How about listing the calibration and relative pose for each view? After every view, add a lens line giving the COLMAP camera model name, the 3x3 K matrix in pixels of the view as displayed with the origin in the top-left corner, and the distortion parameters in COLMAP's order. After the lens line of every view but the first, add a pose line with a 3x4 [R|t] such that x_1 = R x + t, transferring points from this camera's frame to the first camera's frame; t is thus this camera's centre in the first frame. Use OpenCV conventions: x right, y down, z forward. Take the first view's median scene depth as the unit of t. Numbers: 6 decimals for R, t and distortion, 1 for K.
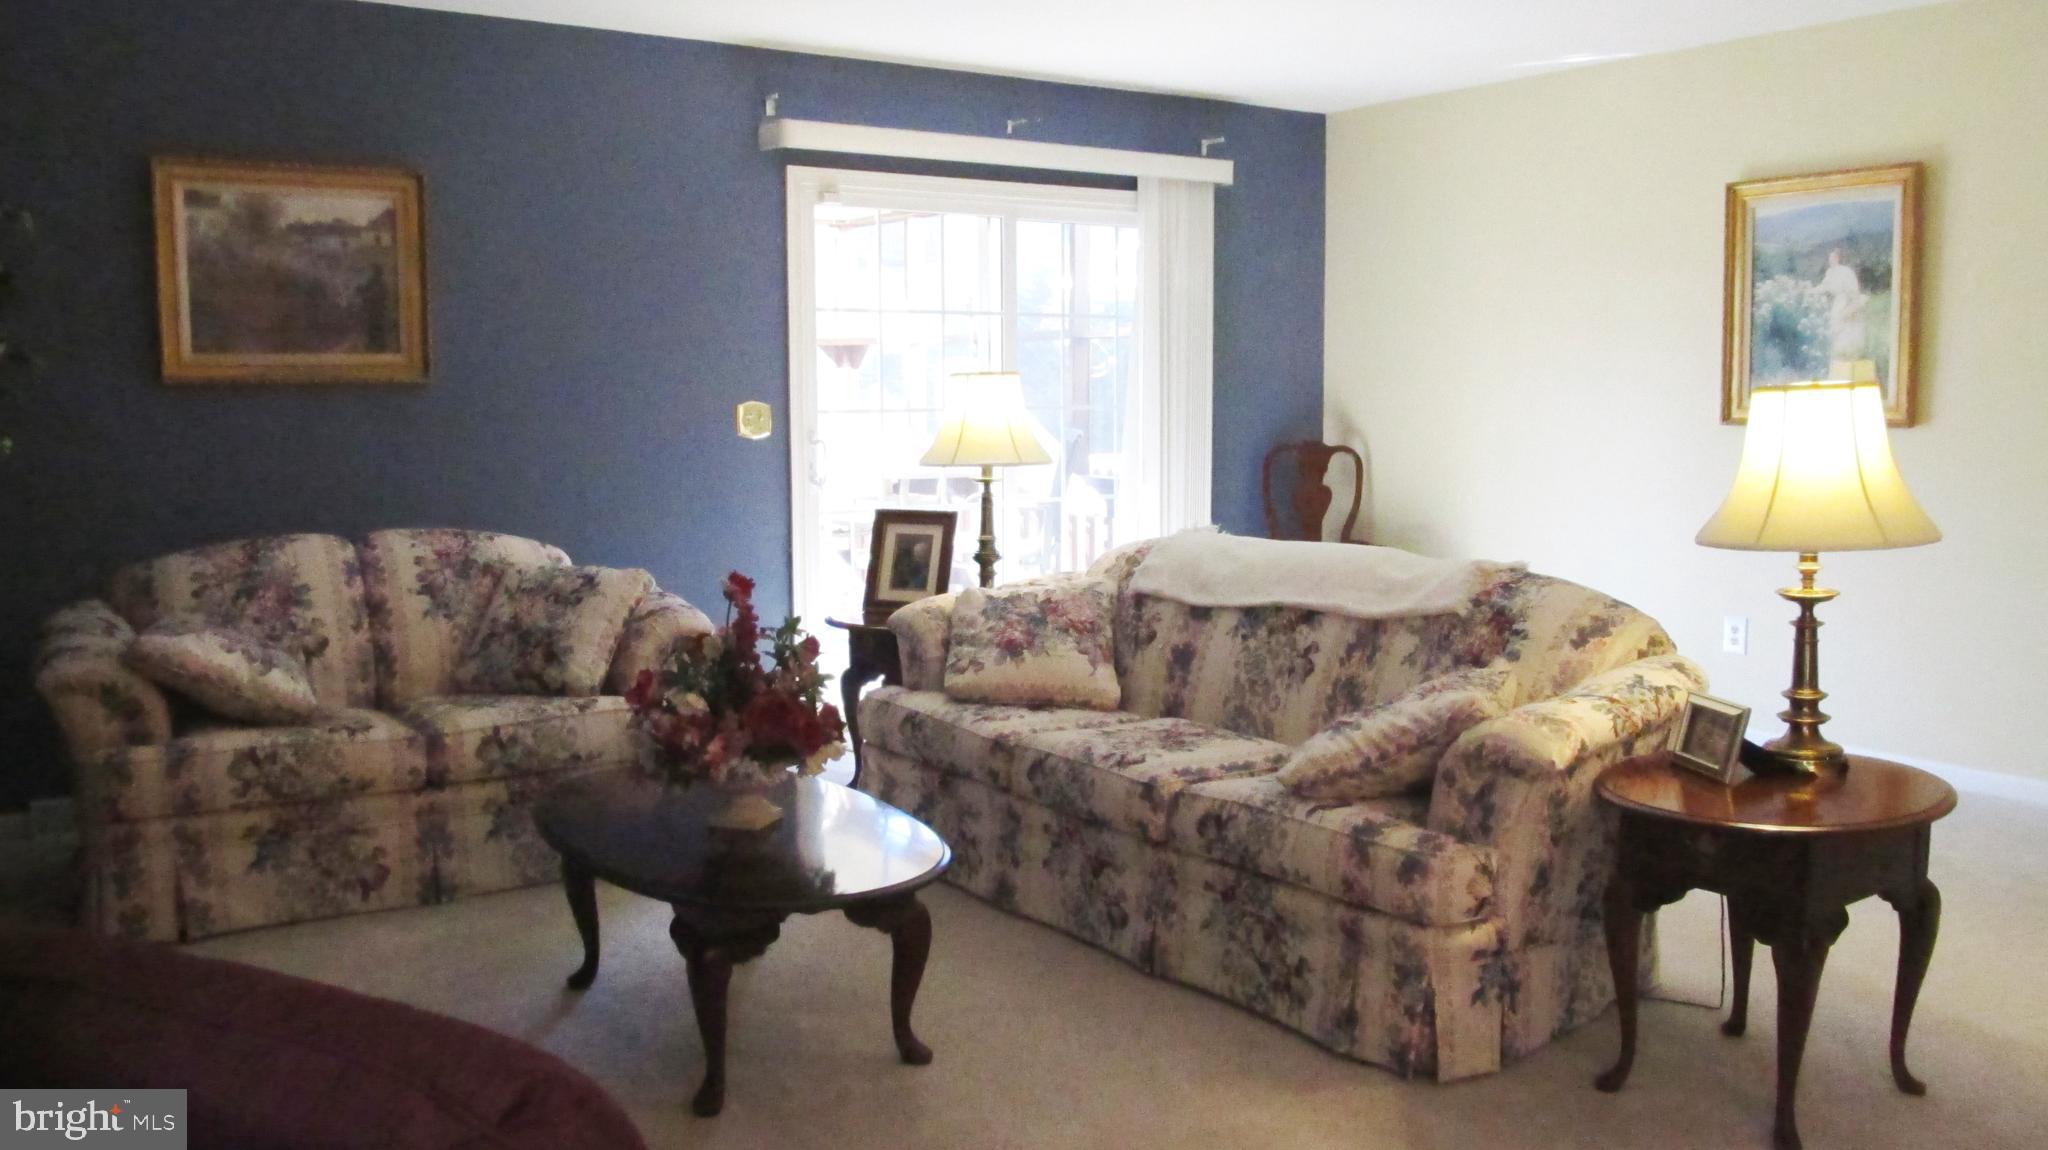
lens RADIAL K [[1691.5, 0, 972.9], [0, 1691.5, 584.9], [0, 0, 1]] dist [-0.064876, -0.006237]
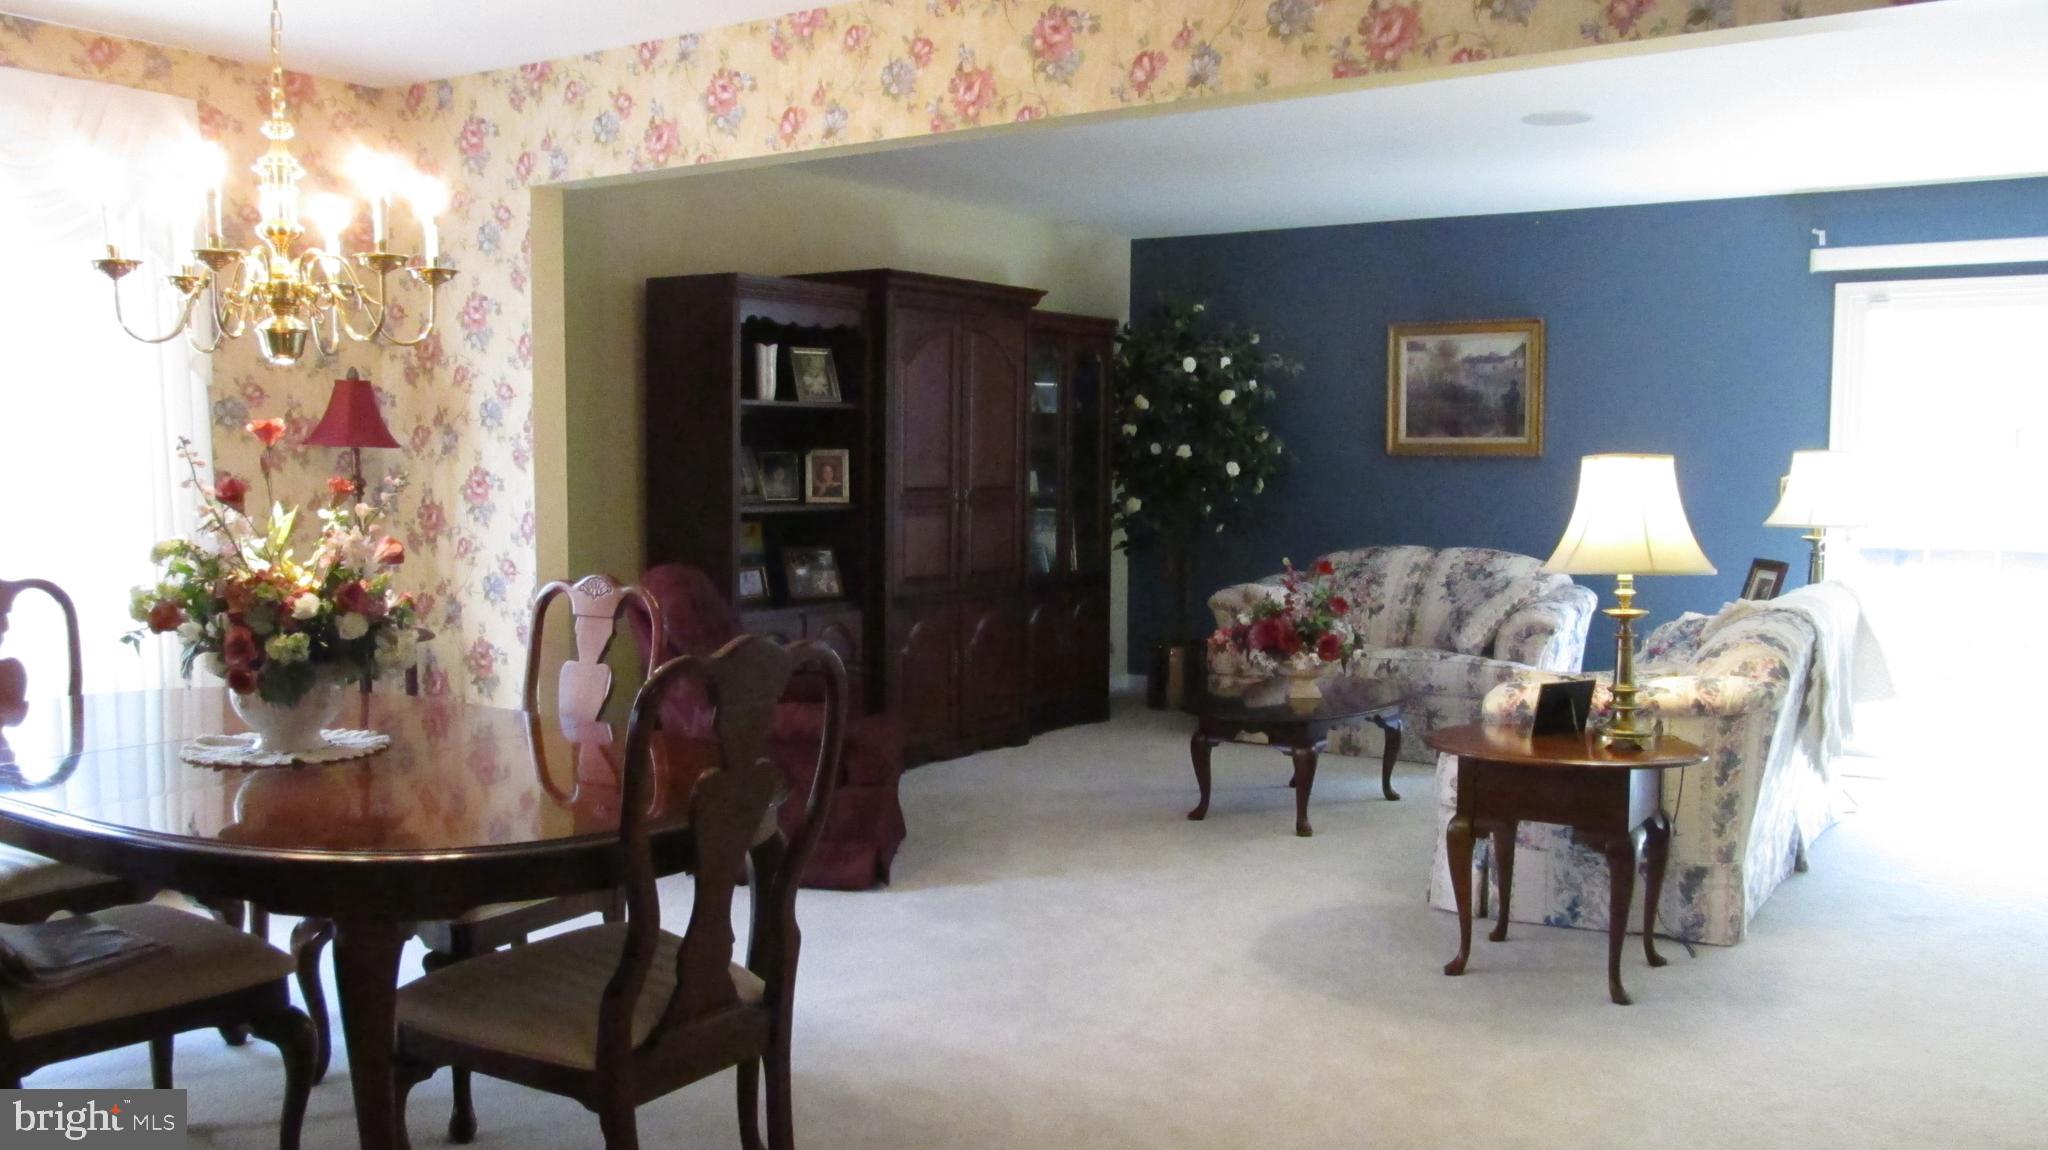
lens RADIAL K [[1691.5, 0, 972.9], [0, 1691.5, 584.9], [0, 0, 1]] dist [-0.064876, -0.006237]
pose [[0.329578, 0.078386, -0.940869, 0.986139], [-0.110523, 0.992899, 0.044005, -0.015997], [0.937637, 0.089484, 0.335901, 0.021984]]
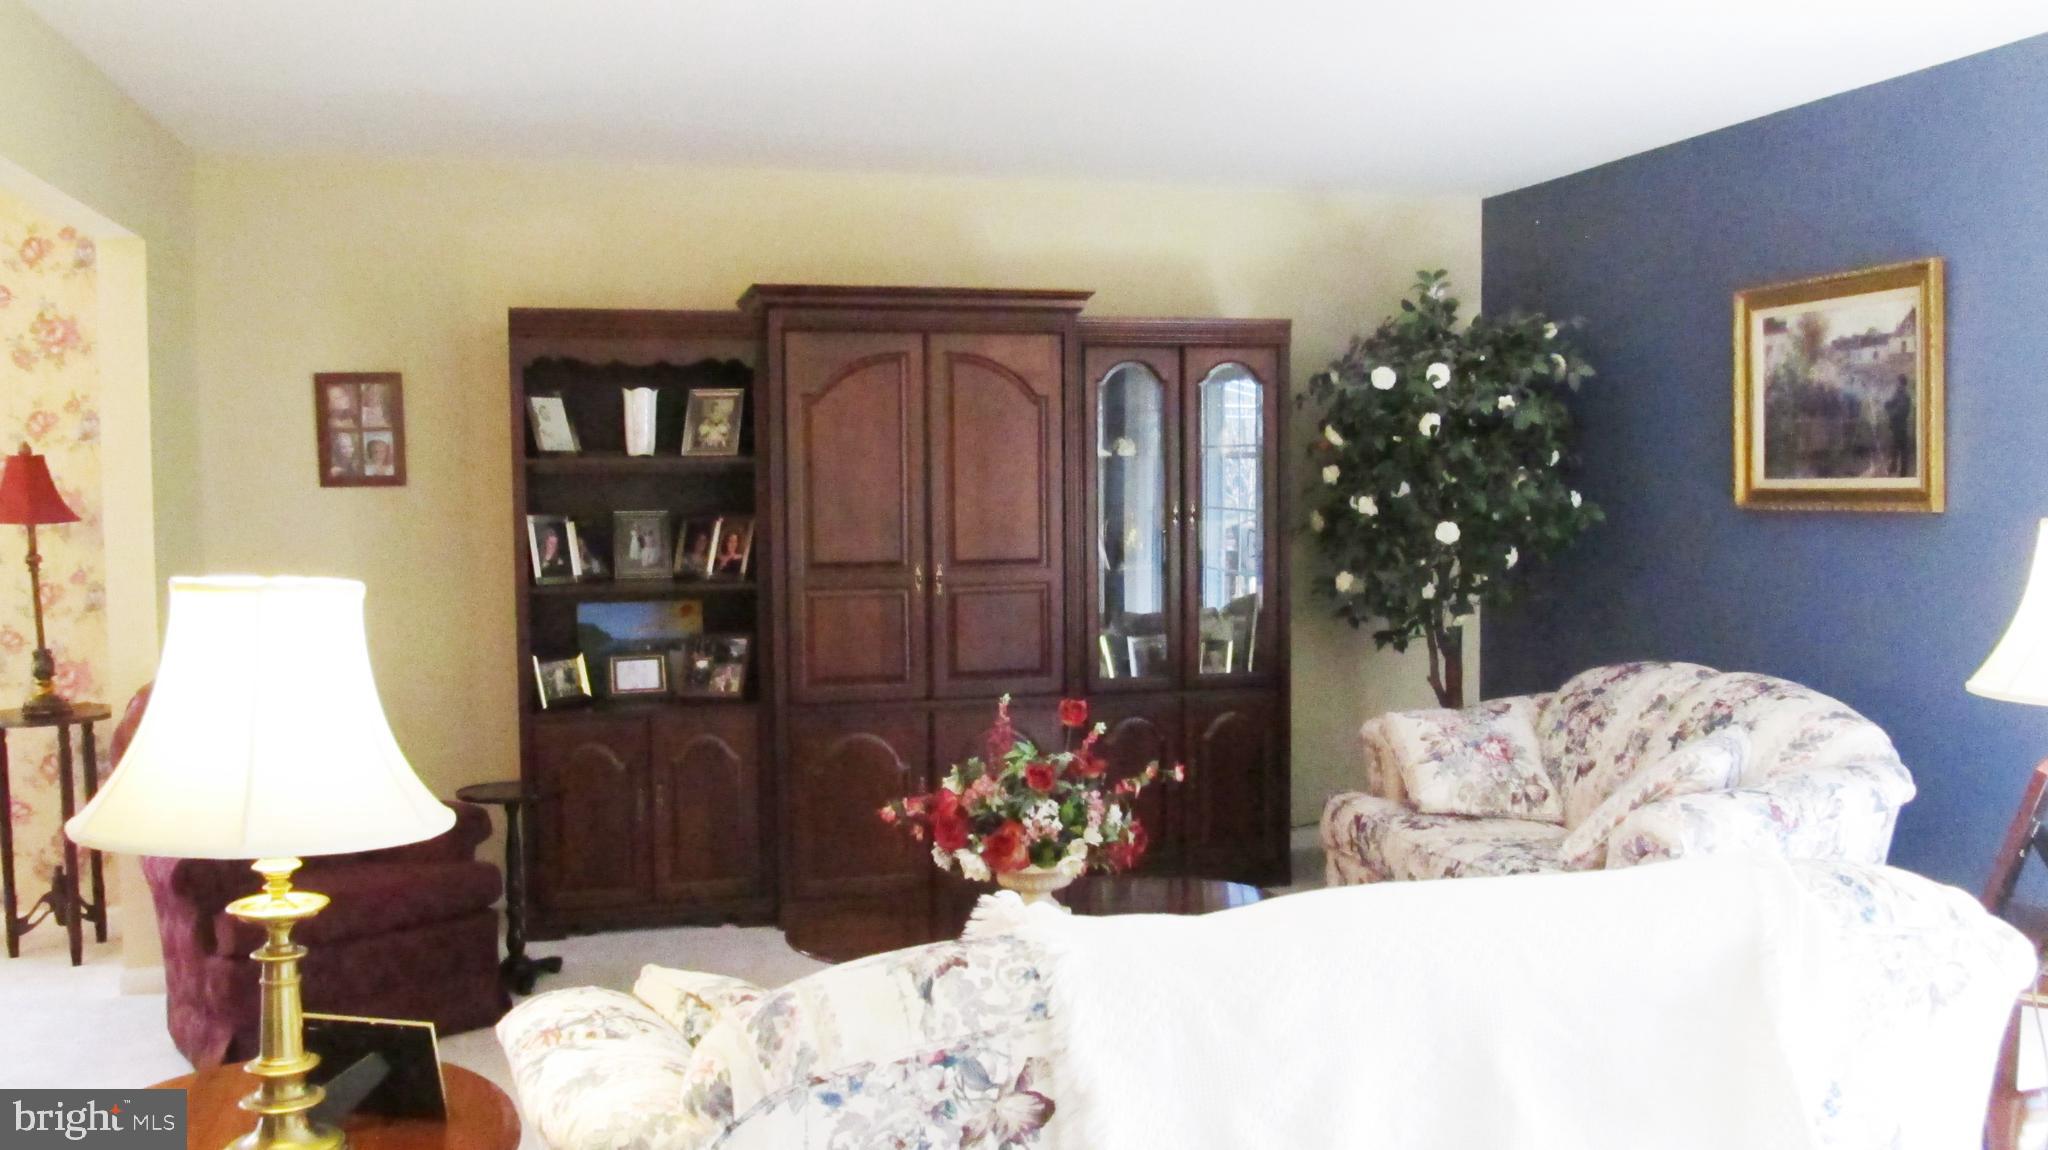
lens RADIAL K [[1677.4, 0, 986.1], [0, 1677.4, 573.8], [0, 0, 1]] dist [-0.025144, -0.003522]
pose [[-0.335194, 0.057485, -0.940394, 0.628652], [-0.092634, 0.991290, 0.093615, -0.129820], [0.937584, 0.118492, -0.326949, 0.872543]]
